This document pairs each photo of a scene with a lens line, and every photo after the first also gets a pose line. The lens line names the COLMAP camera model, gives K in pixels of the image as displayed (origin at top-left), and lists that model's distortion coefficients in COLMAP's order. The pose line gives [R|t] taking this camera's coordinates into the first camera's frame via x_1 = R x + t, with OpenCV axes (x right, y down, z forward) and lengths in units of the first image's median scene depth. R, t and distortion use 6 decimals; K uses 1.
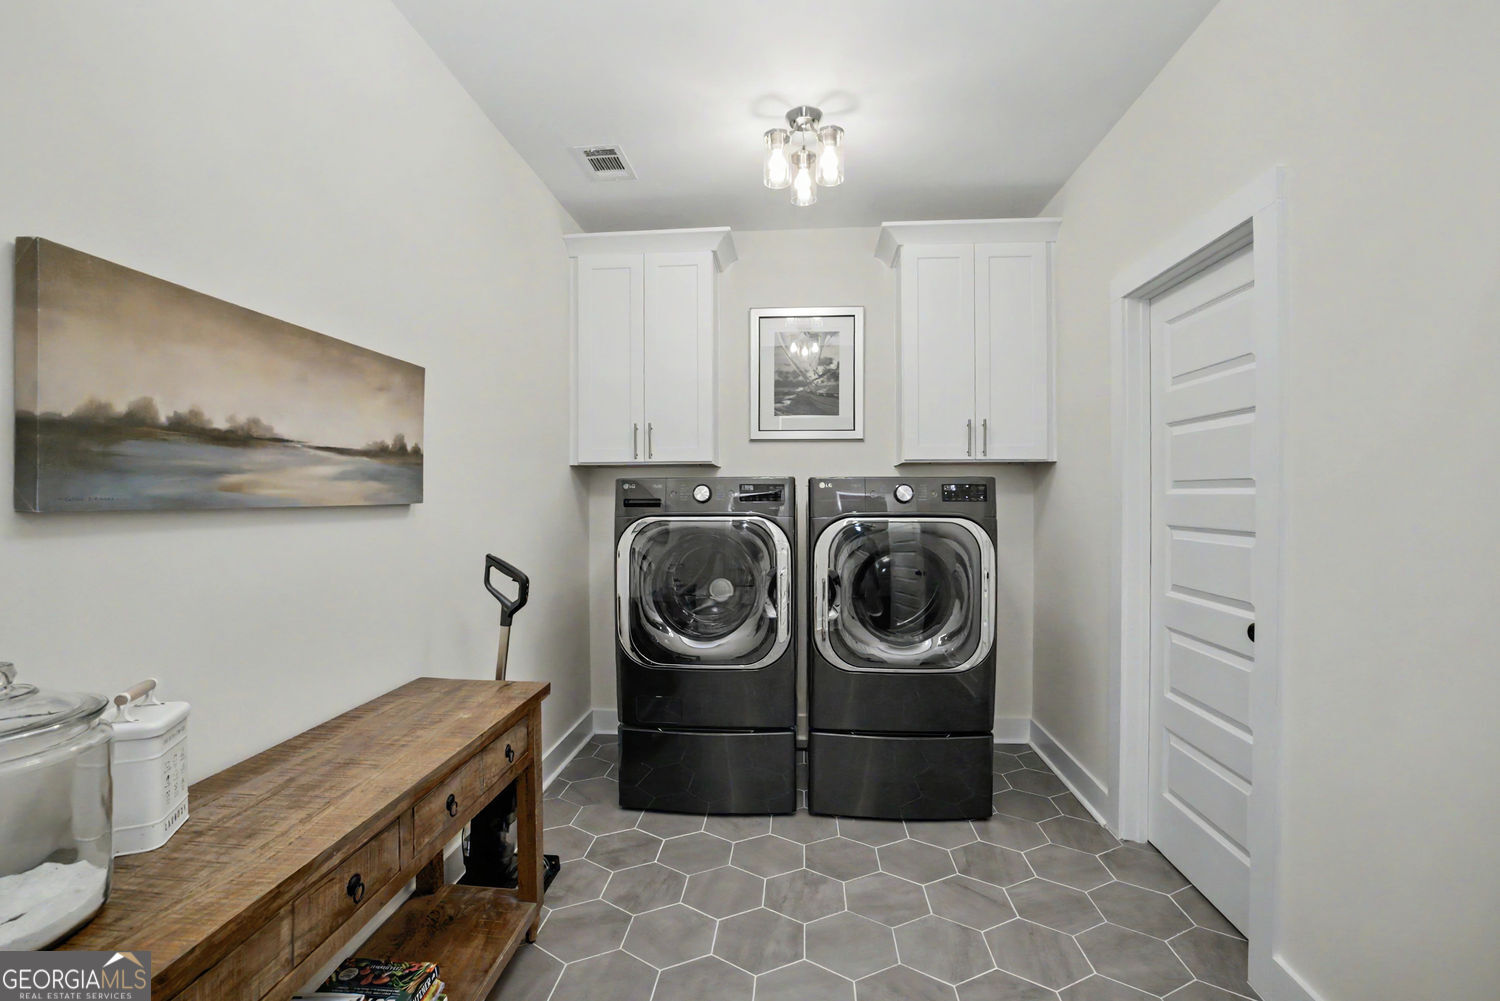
lens RADIAL K [[650.6, 0, 750.1], [0, 650.6, 497.2], [0, 0, 1]] dist [-0.019450, 0.001146]
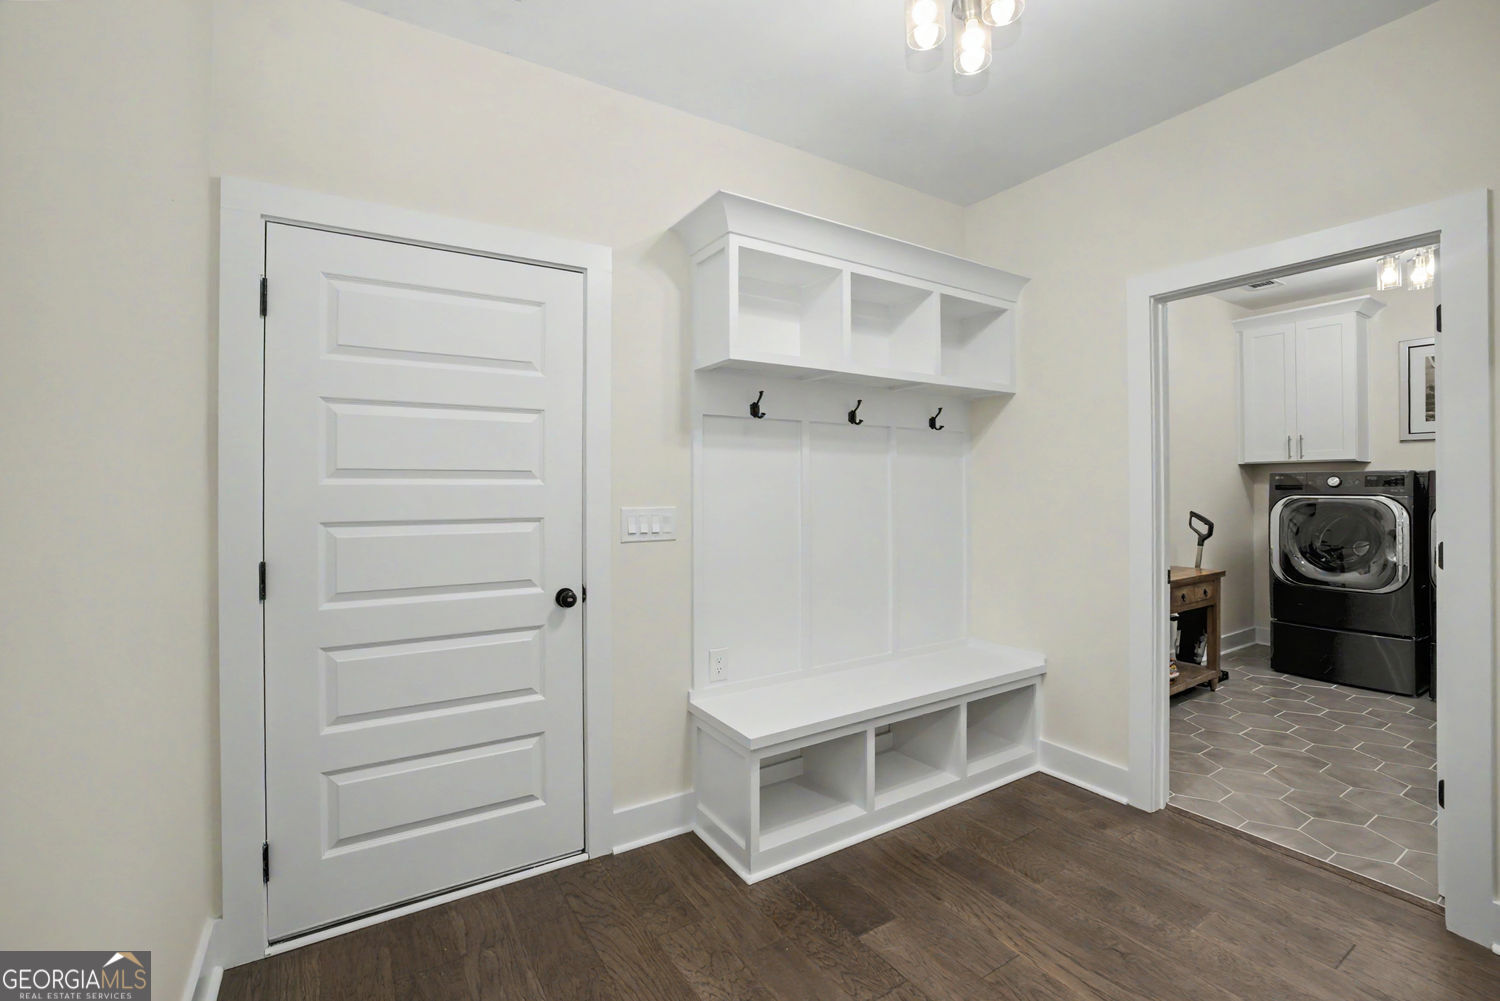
lens RADIAL K [[650.6, 0, 752.4], [0, 650.6, 487.2], [0, 0, 1]] dist [-0.019450, 0.001146]
pose [[0.605199, 0.001500, -0.796073, 0.311422], [-0.002043, 0.999998, 0.000331, 0.010734], [0.796071, 0.001426, 0.605201, -1.090295]]
